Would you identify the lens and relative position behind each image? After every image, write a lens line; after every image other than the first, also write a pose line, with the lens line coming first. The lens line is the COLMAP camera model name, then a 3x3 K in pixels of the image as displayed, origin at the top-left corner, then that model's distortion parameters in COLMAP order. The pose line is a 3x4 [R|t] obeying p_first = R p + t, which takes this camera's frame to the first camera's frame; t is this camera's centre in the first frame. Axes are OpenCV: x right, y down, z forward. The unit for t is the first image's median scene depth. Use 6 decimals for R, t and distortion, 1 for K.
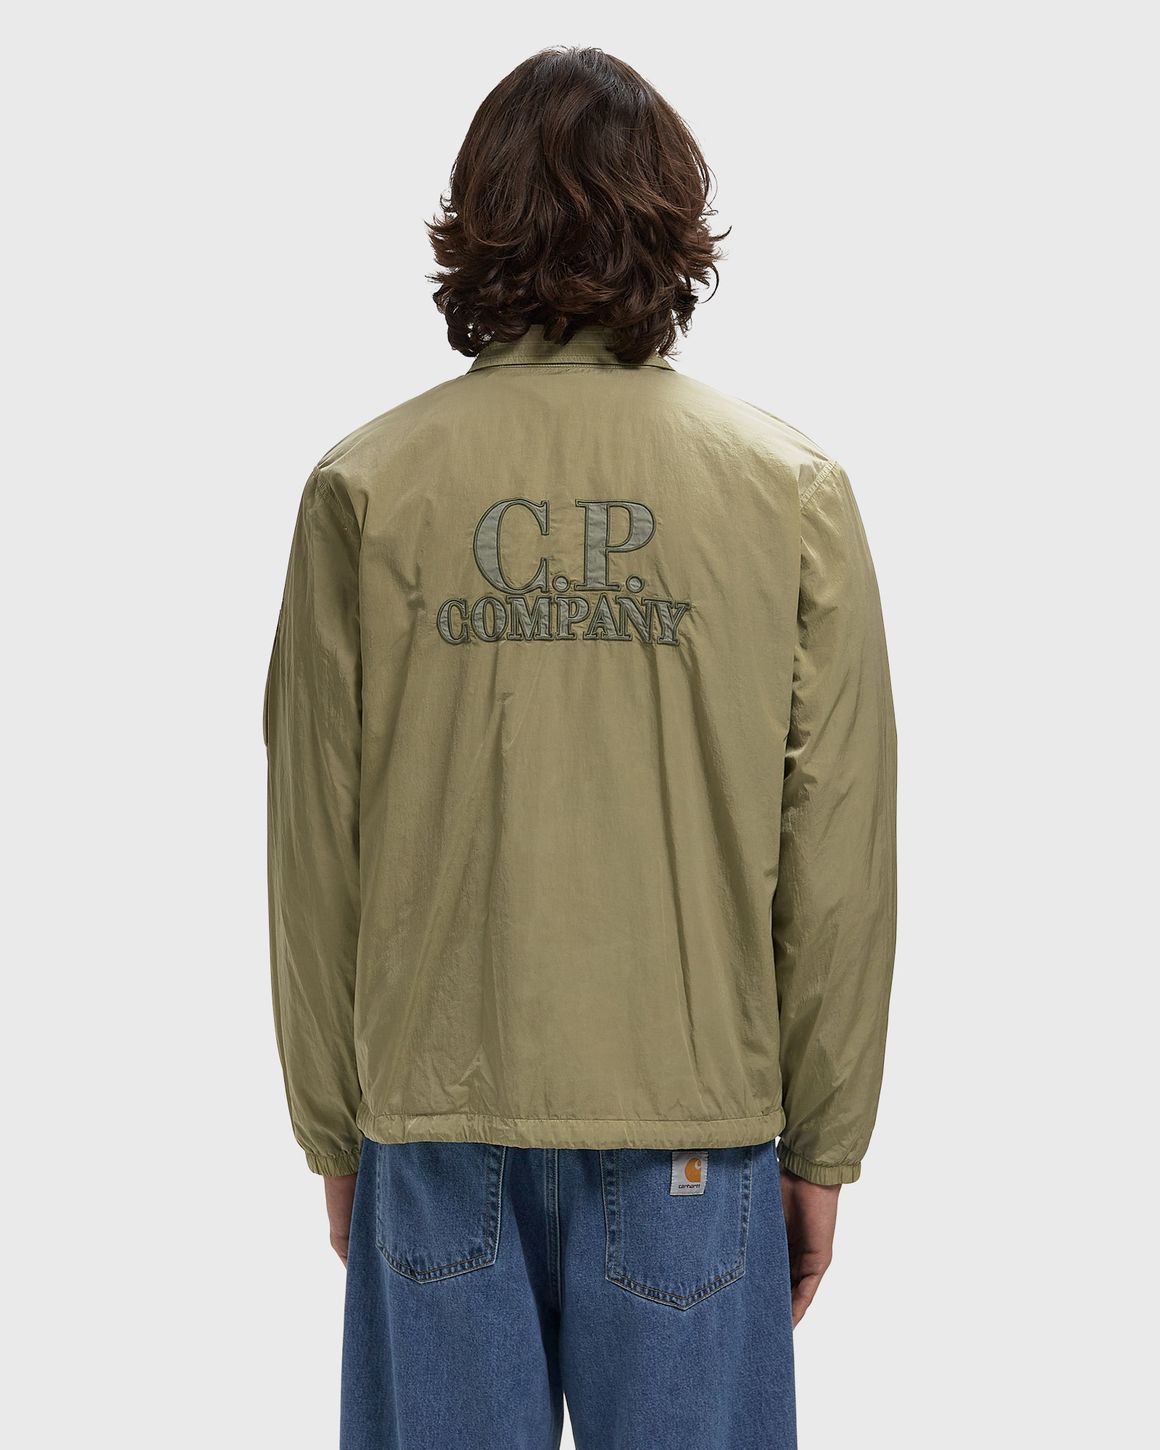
lens RADIAL K [[2167.3, 0, 590.9], [0, 2167.3, 726.9], [0, 0, 1]] dist [0.150182, 0.000000]
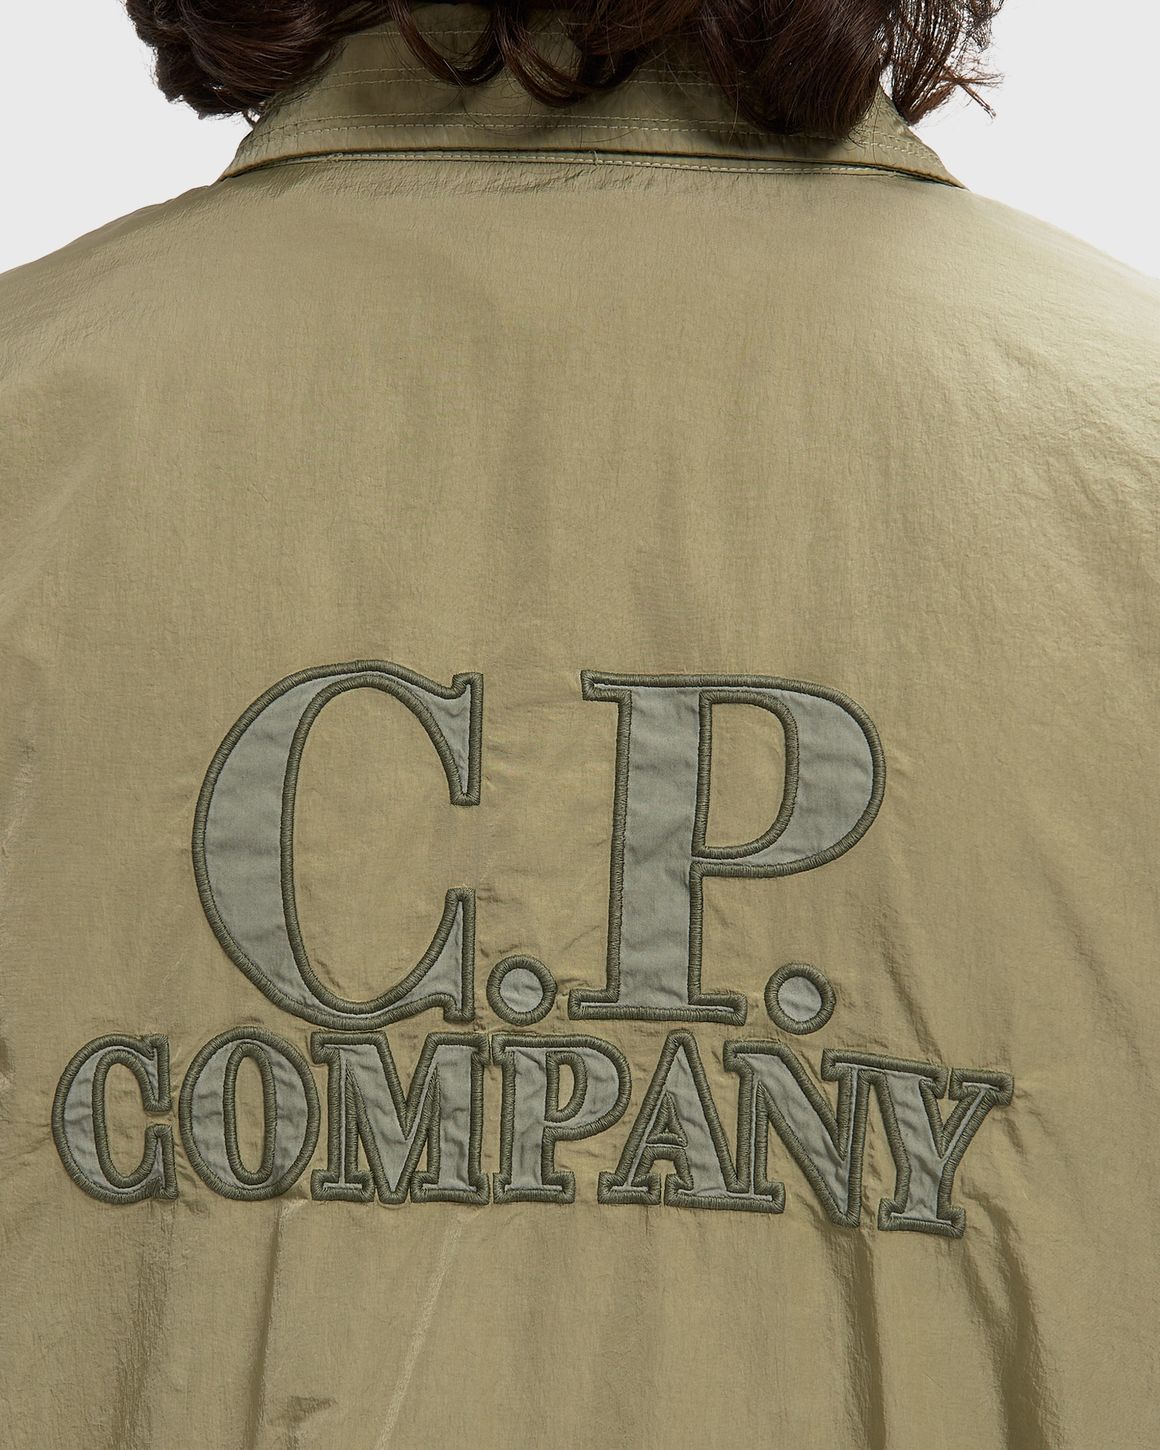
lens RADIAL K [[2970.5, 0, 571.9], [0, 2970.5, 724.8], [0, 0, 1]] dist [0.054357, 0.000000]
pose [[0.998867, 0.024798, -0.040606, 0.006408], [-0.022833, 0.998579, 0.048156, -0.115970], [0.041743, -0.047175, 0.998014, 0.639185]]
